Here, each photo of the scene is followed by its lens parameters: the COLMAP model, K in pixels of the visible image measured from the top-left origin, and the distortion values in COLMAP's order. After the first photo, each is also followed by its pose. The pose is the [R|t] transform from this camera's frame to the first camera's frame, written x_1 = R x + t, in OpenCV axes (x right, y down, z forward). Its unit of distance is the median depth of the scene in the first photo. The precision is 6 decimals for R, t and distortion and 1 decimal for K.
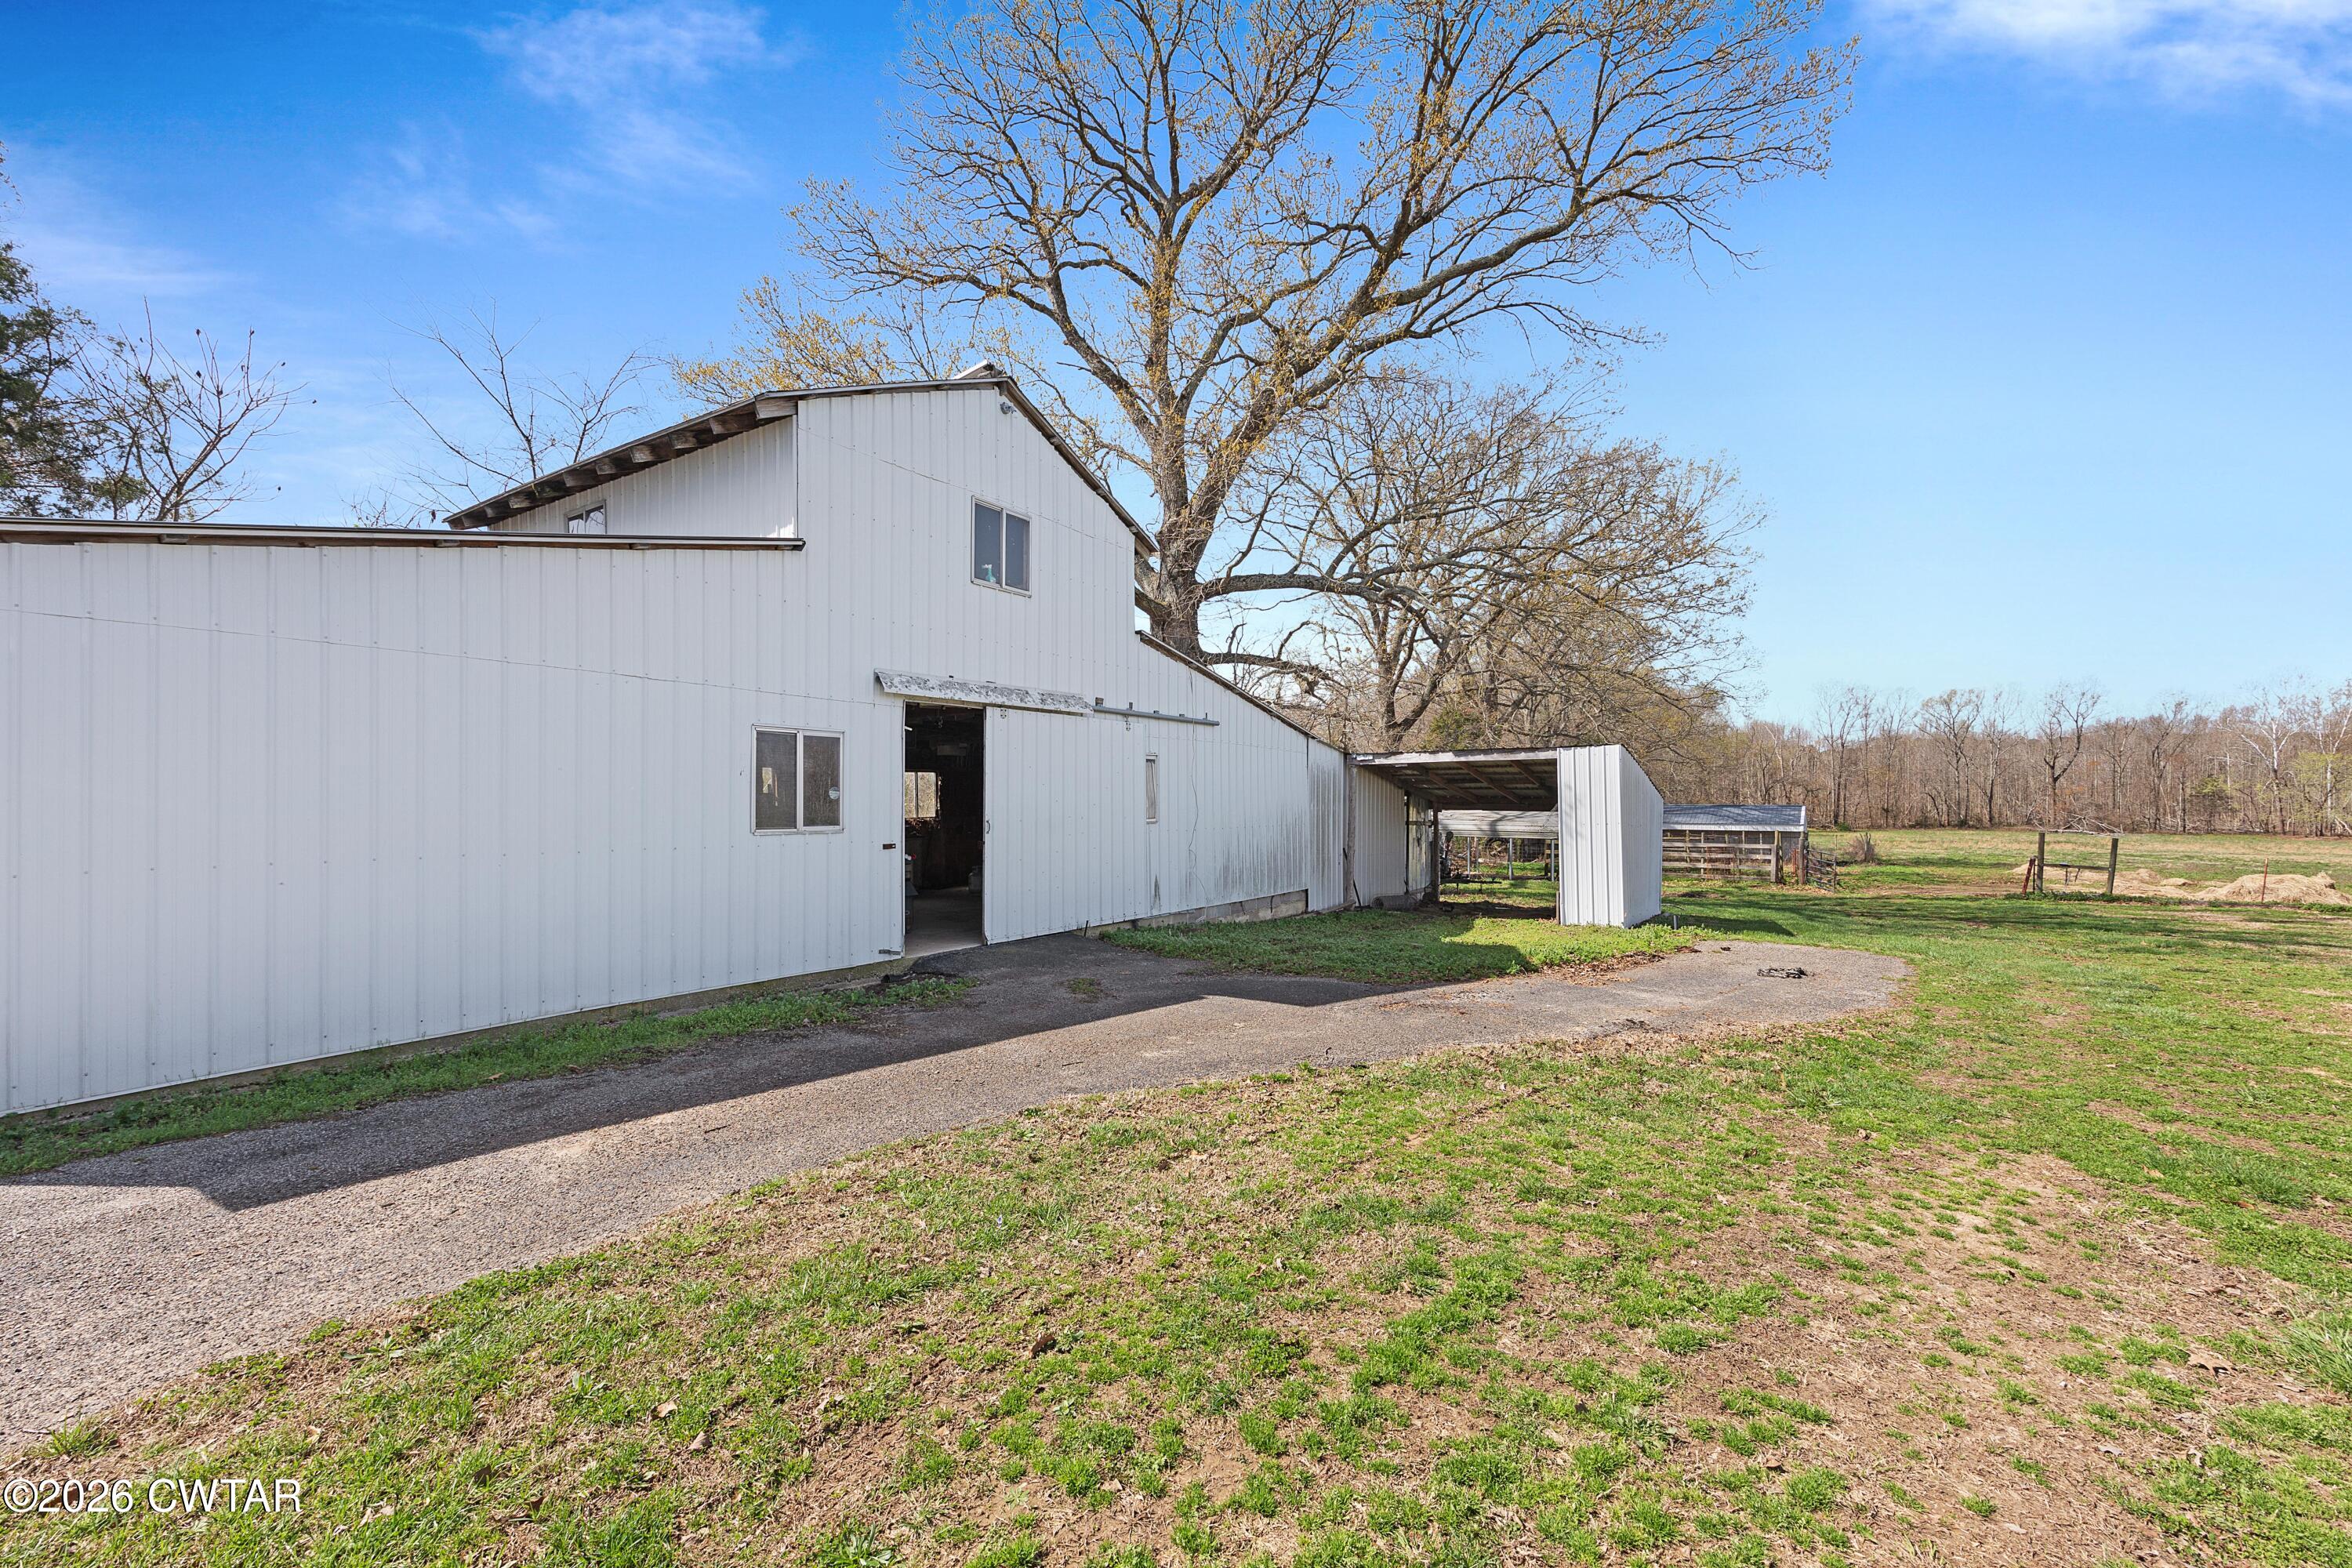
lens RADIAL K [[965.3, 0, 1191.4], [0, 965.3, 792.1], [0, 0, 1]] dist [-0.003380, 0.000450]
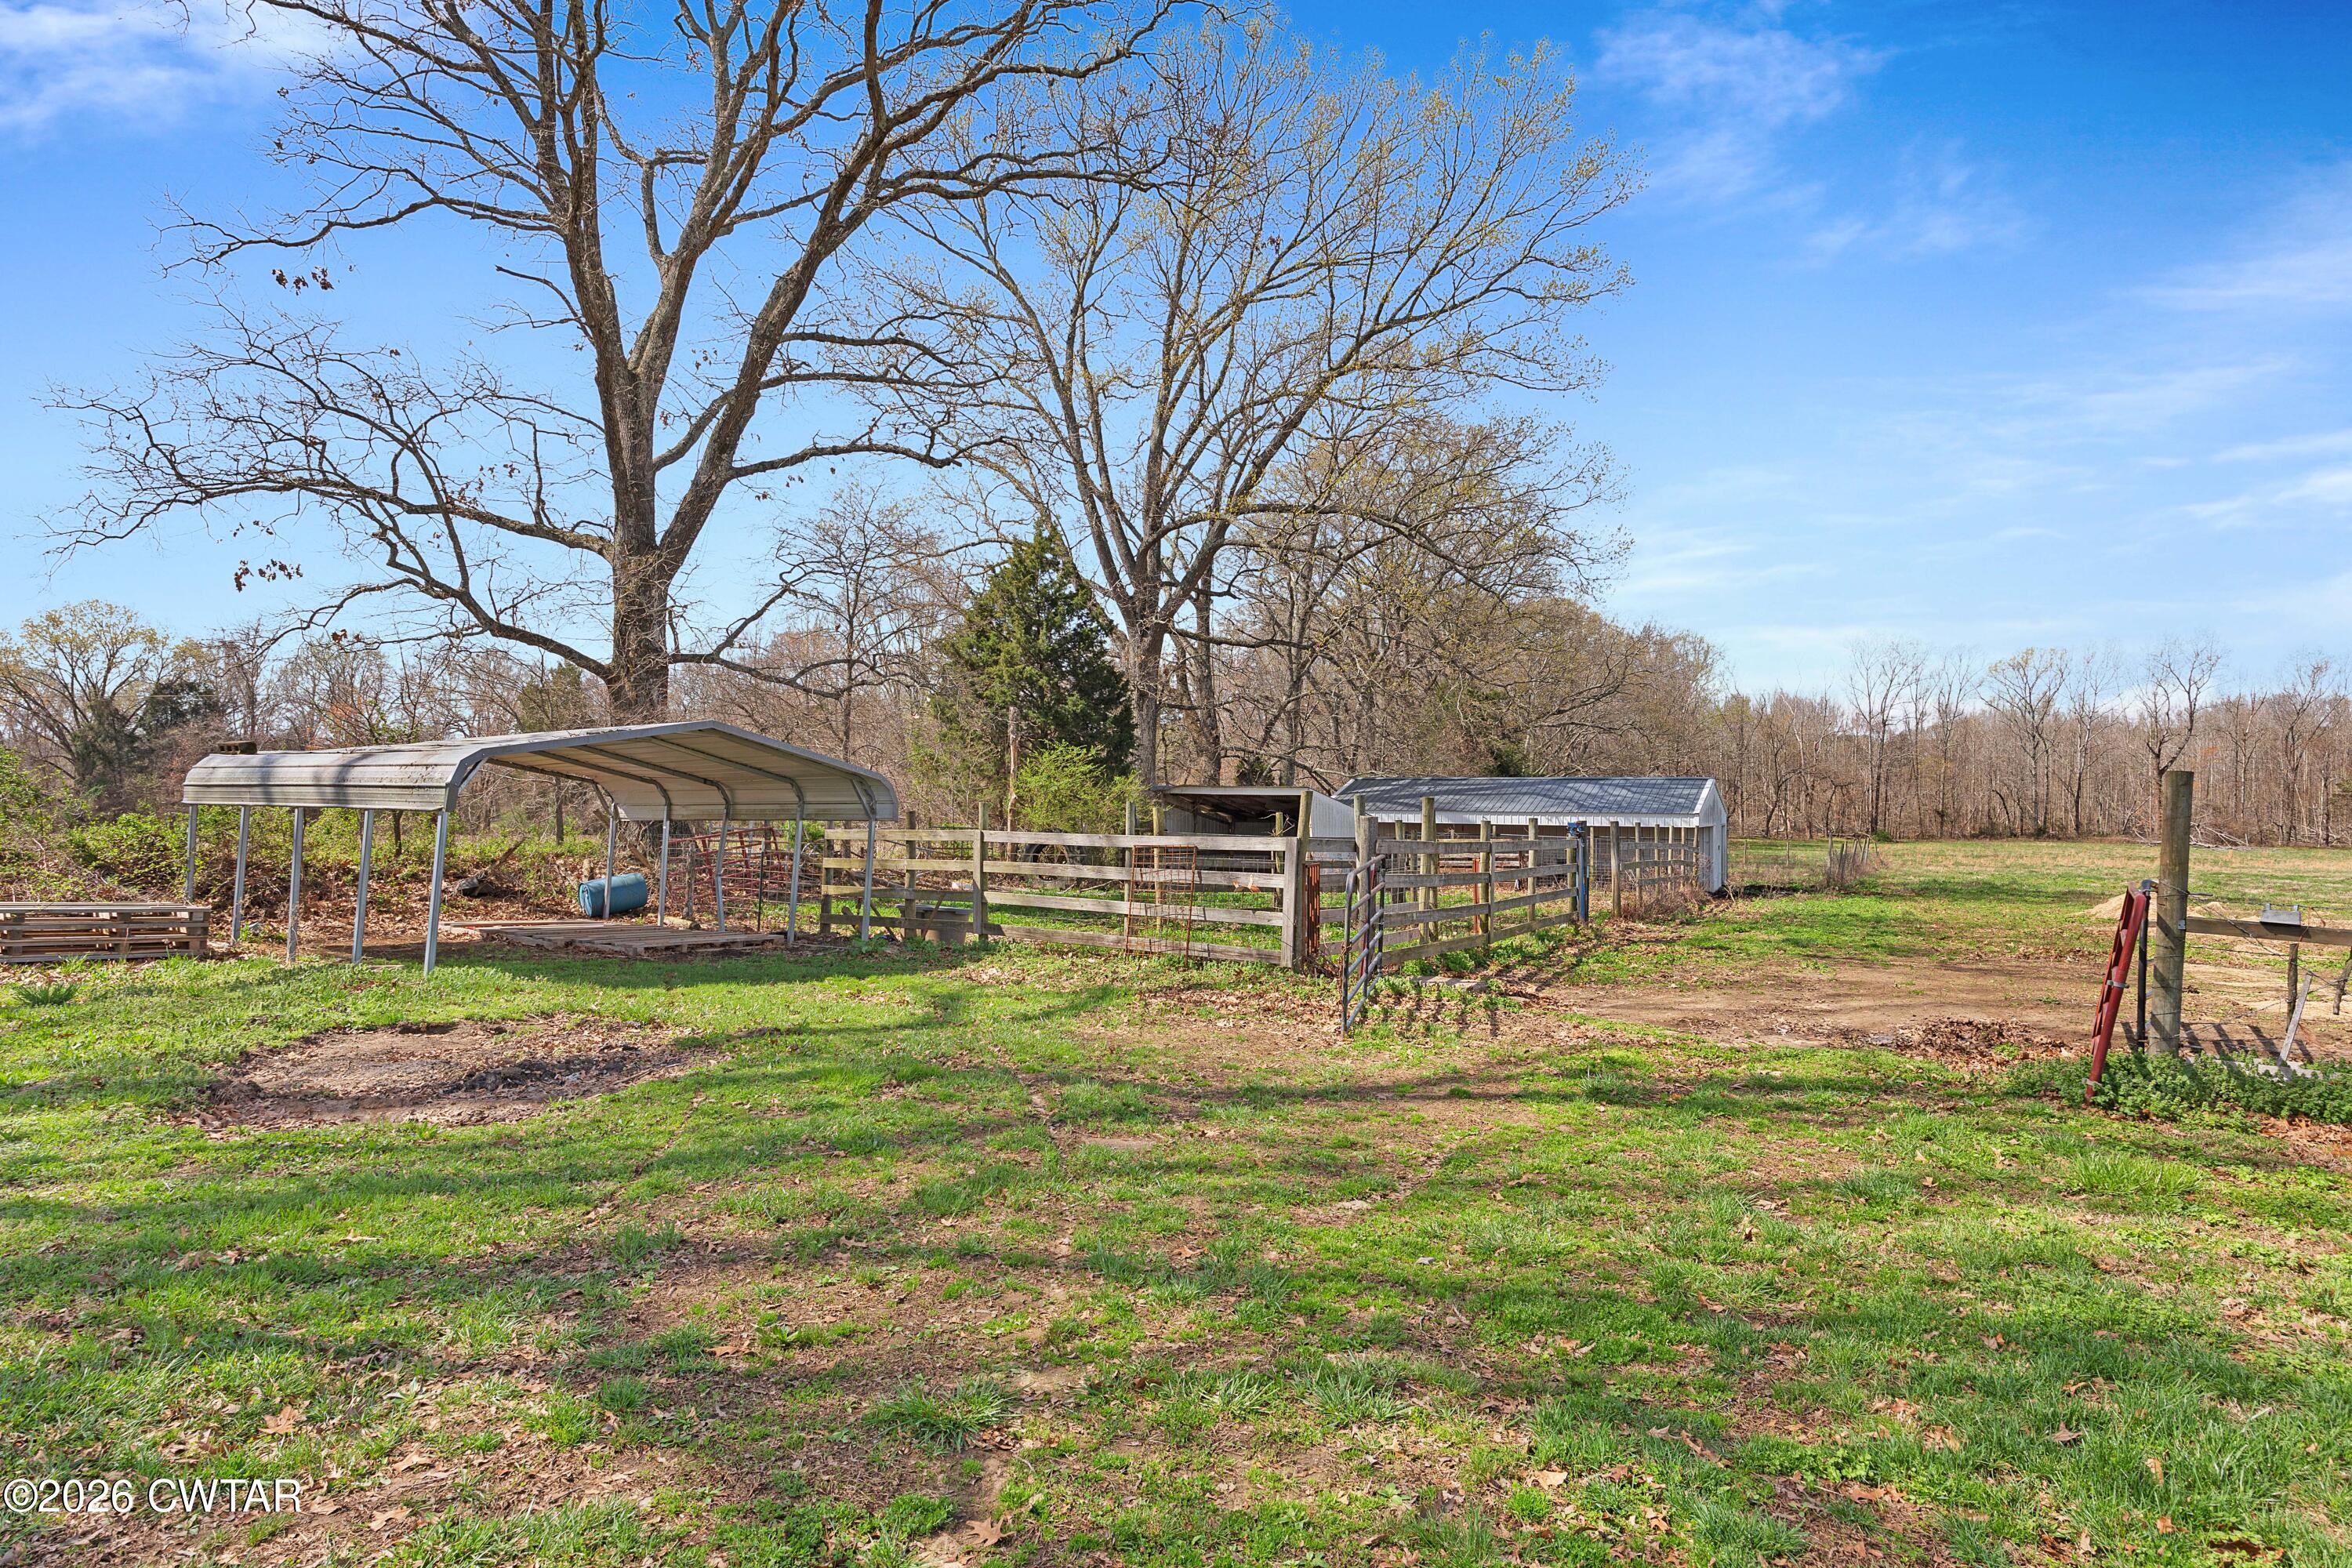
lens RADIAL K [[1289.8, 0, 1171.8], [0, 1289.8, 785.8], [0, 0, 1]] dist [-0.000189, -0.000739]
pose [[0.996941, 0.005724, 0.077947, 0.072007], [-0.005382, 0.999975, -0.004593, 0.005367], [-0.077971, 0.004160, 0.996947, 0.082607]]
